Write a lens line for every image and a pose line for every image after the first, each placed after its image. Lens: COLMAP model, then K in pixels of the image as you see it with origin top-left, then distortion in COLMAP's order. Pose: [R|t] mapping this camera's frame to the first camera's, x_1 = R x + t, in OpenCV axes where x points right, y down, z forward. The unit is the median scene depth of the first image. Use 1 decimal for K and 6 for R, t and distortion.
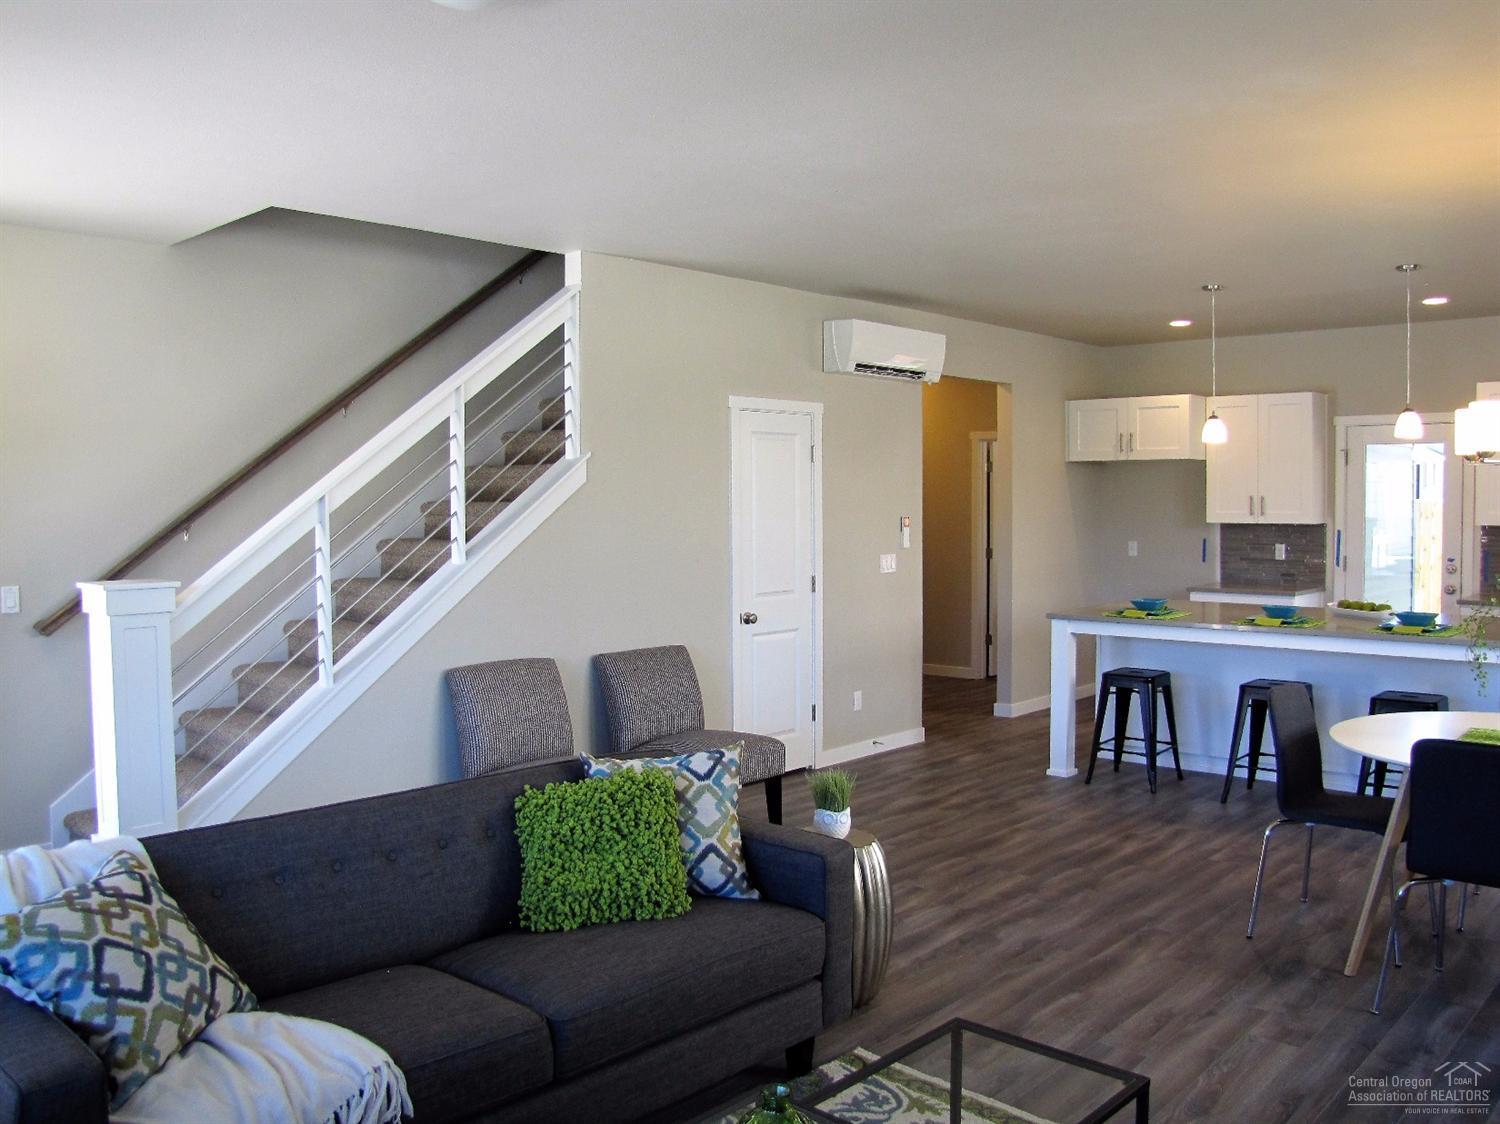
lens RADIAL K [[1249.1, 0, 741.9], [0, 1249.1, 547.7], [0, 0, 1]] dist [-0.192129, 0.172432]
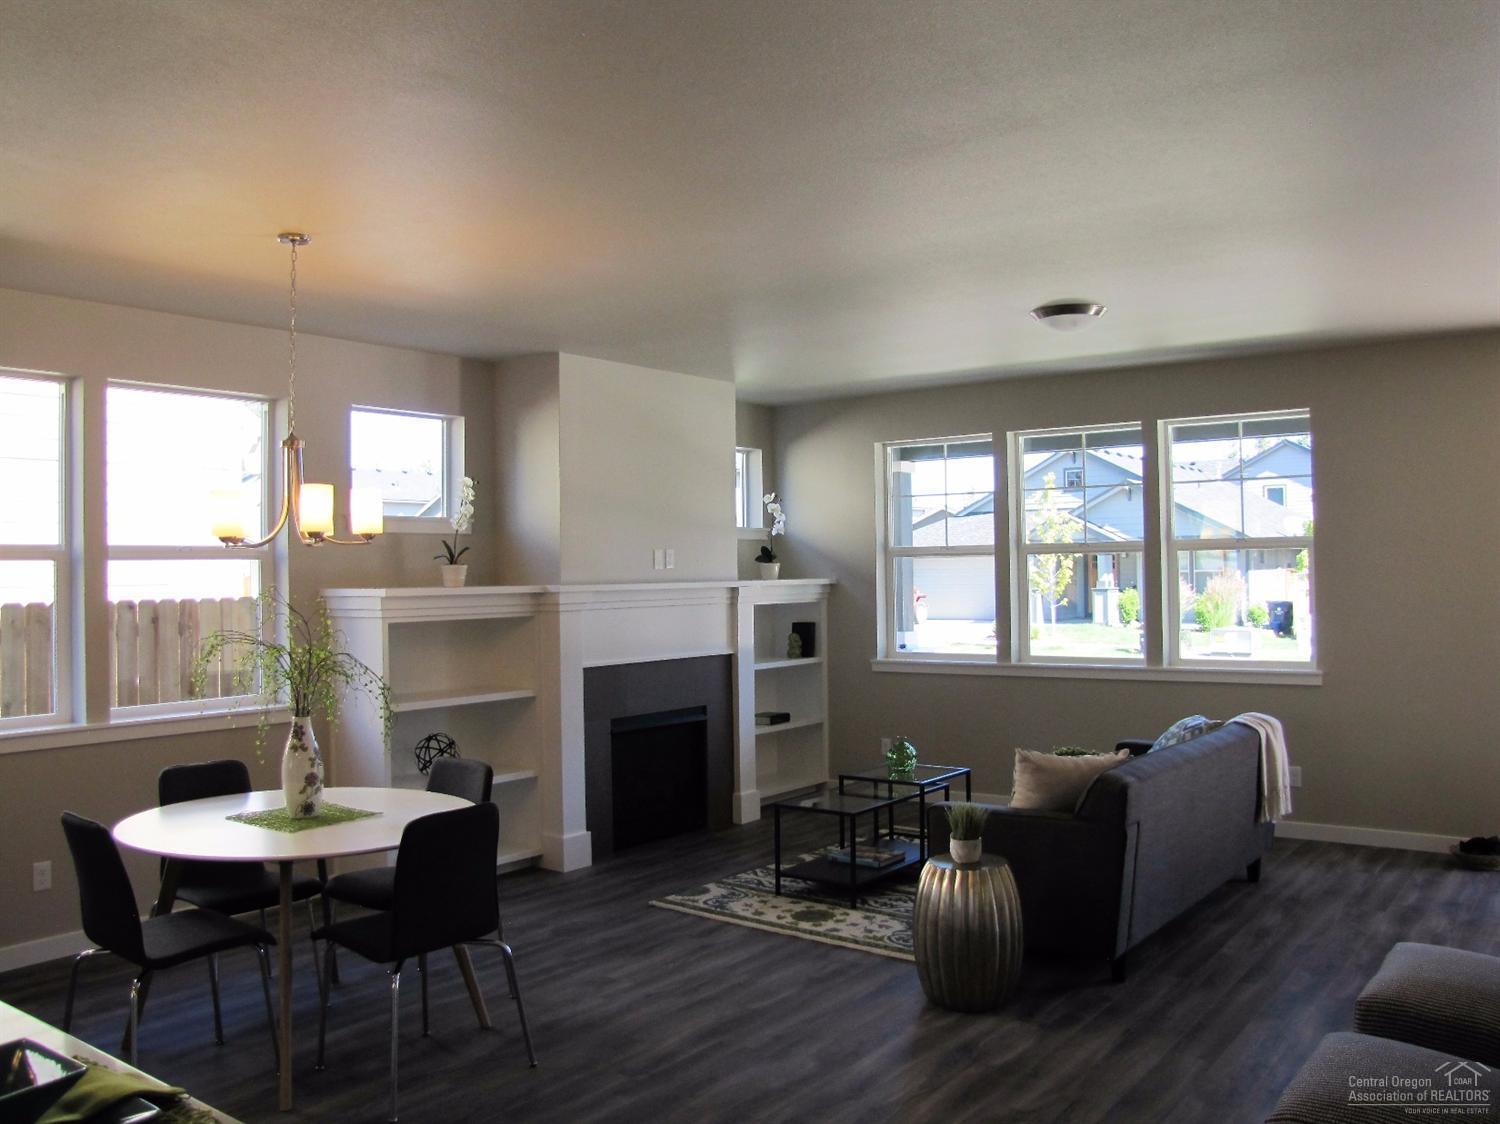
lens RADIAL K [[1249.1, 0, 741.9], [0, 1249.1, 547.7], [0, 0, 1]] dist [-0.192129, 0.172432]
pose [[-0.994921, 0.018741, -0.098895, 0.284460], [0.016661, 0.999623, 0.021820, -0.062865], [0.099267, 0.020061, -0.994859, 1.542130]]
